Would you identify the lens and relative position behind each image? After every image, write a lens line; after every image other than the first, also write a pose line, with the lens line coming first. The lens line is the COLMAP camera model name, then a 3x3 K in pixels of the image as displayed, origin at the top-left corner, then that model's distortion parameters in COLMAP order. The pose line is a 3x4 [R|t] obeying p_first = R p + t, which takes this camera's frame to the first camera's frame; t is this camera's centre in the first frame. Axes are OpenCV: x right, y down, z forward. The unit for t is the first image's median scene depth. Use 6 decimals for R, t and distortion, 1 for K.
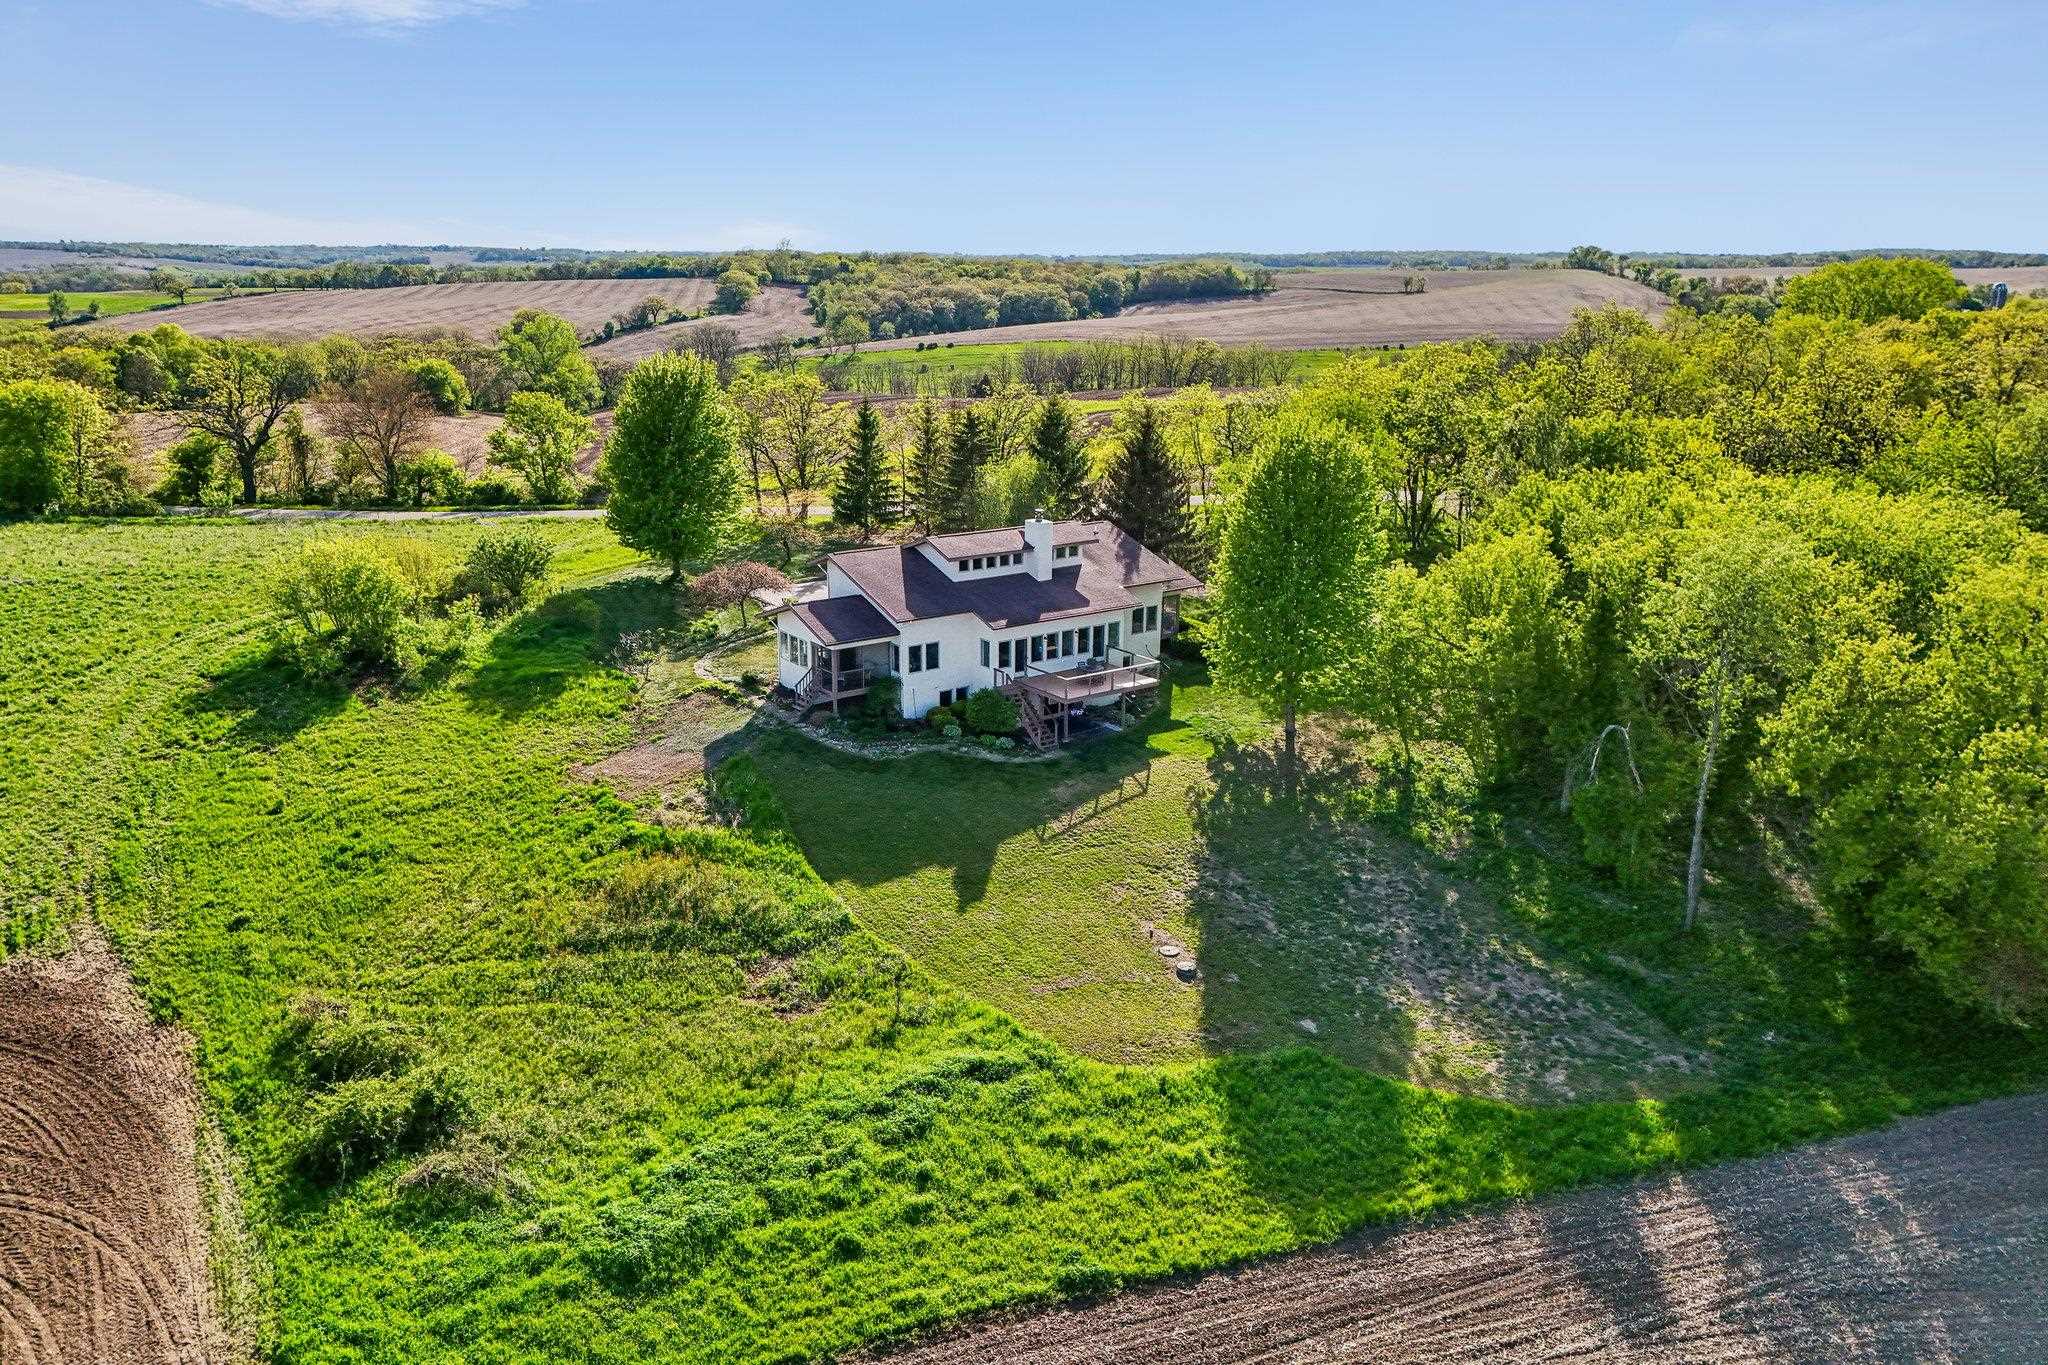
lens RADIAL K [[1522.6, 0, 1024.0], [0, 1522.6, 682.5], [0, 0, 1]] dist [0.078023, -0.081054]
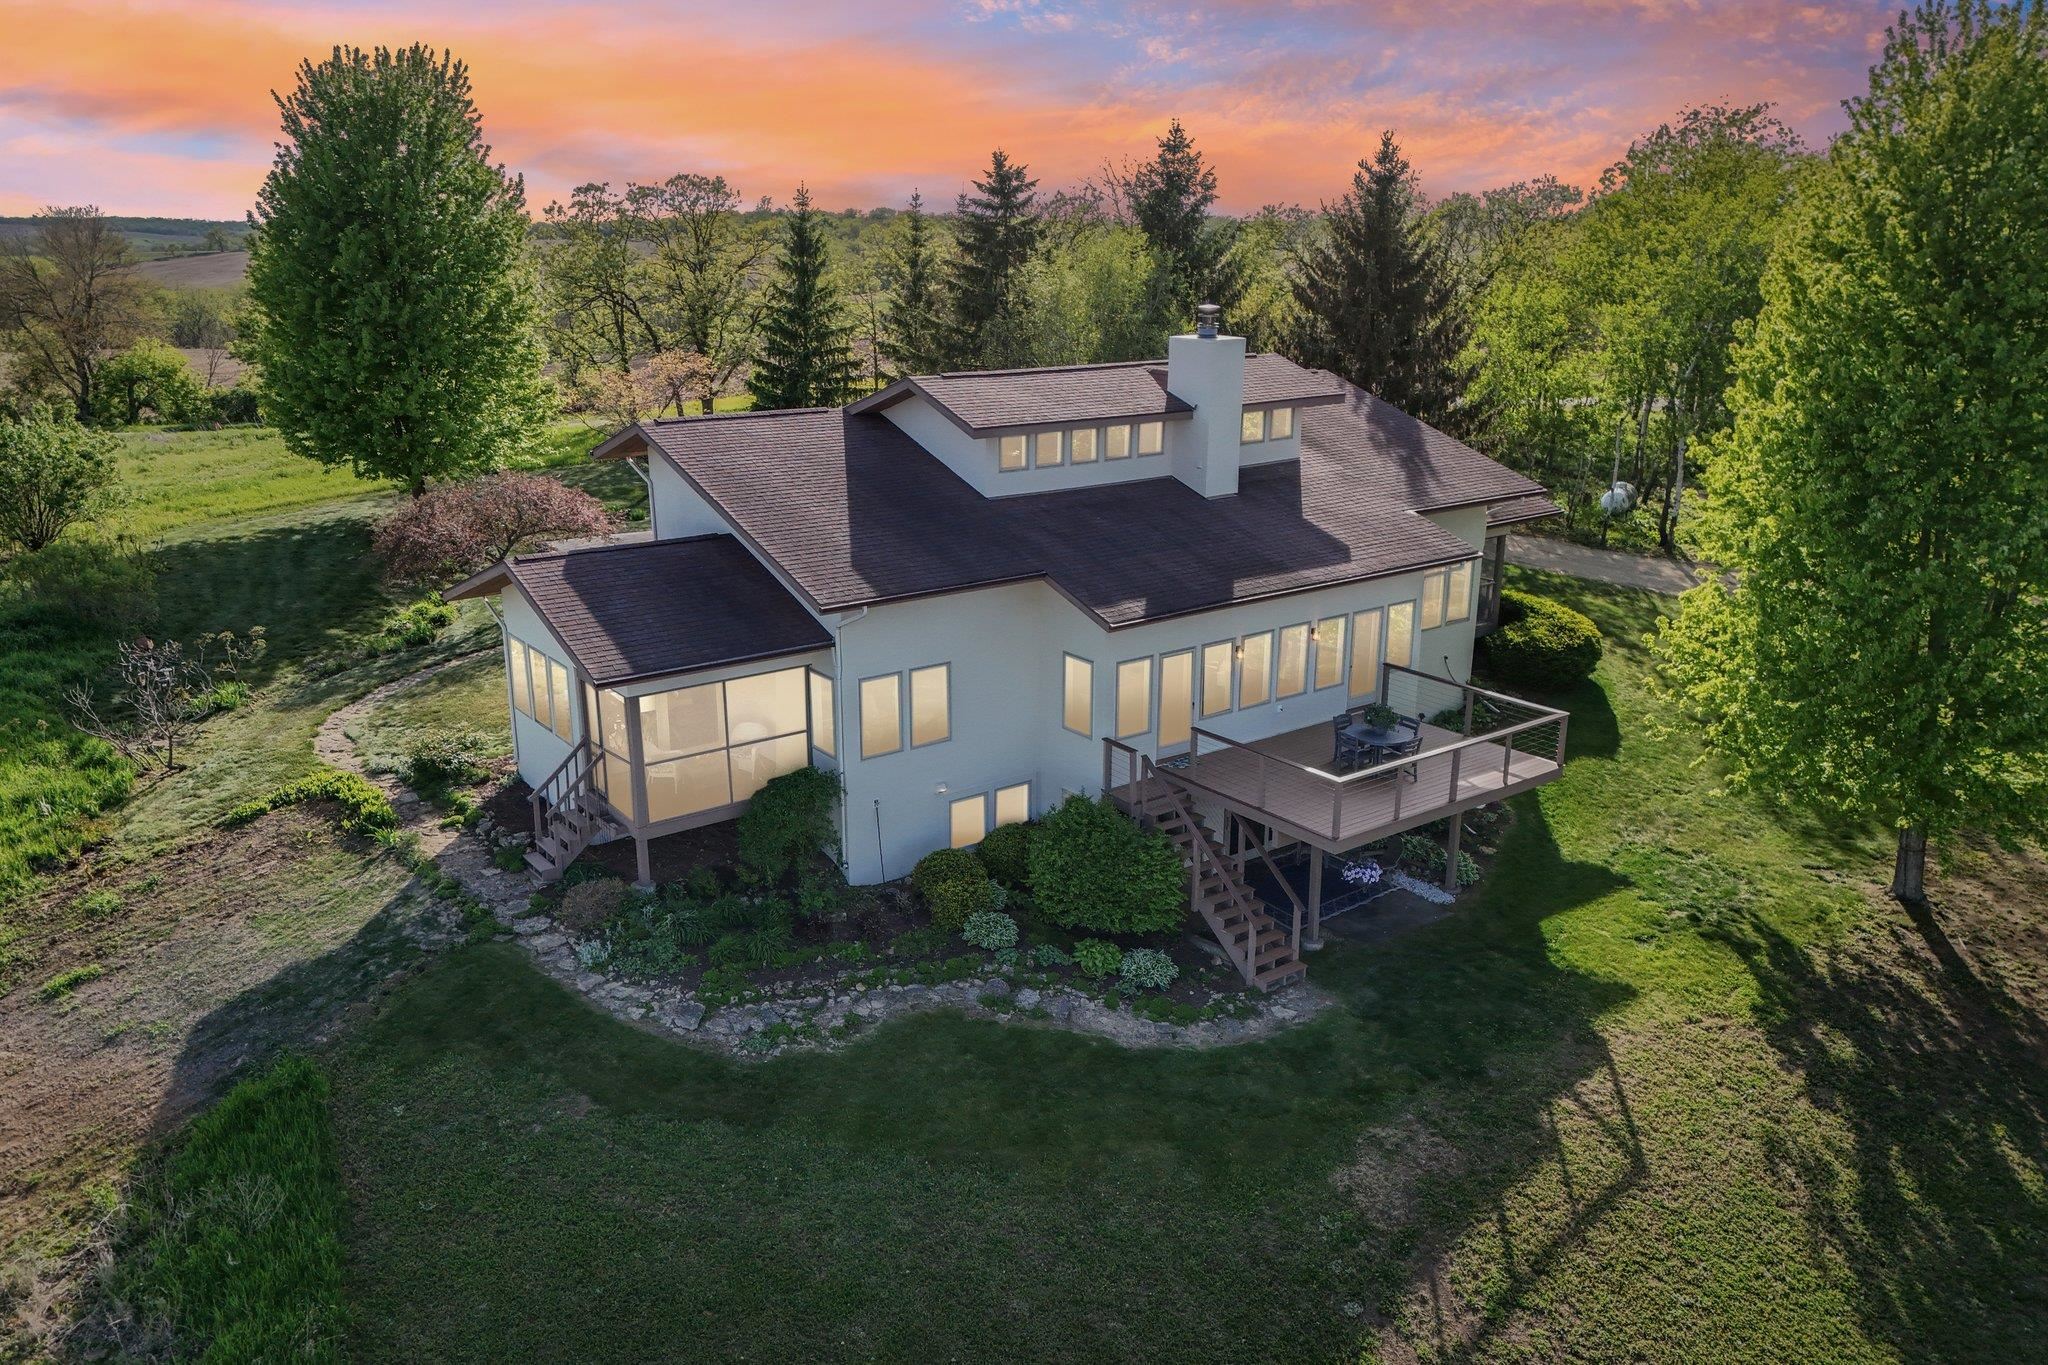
lens RADIAL K [[1522.6, 0, 1024.0], [0, 1522.6, 682.5], [0, 0, 1]] dist [0.078023, -0.081054]
pose [[0.999950, -0.009292, 0.003643, -0.038633], [0.009232, 0.999830, 0.015976, -0.027301], [-0.003791, -0.015942, 0.999866, 0.632087]]
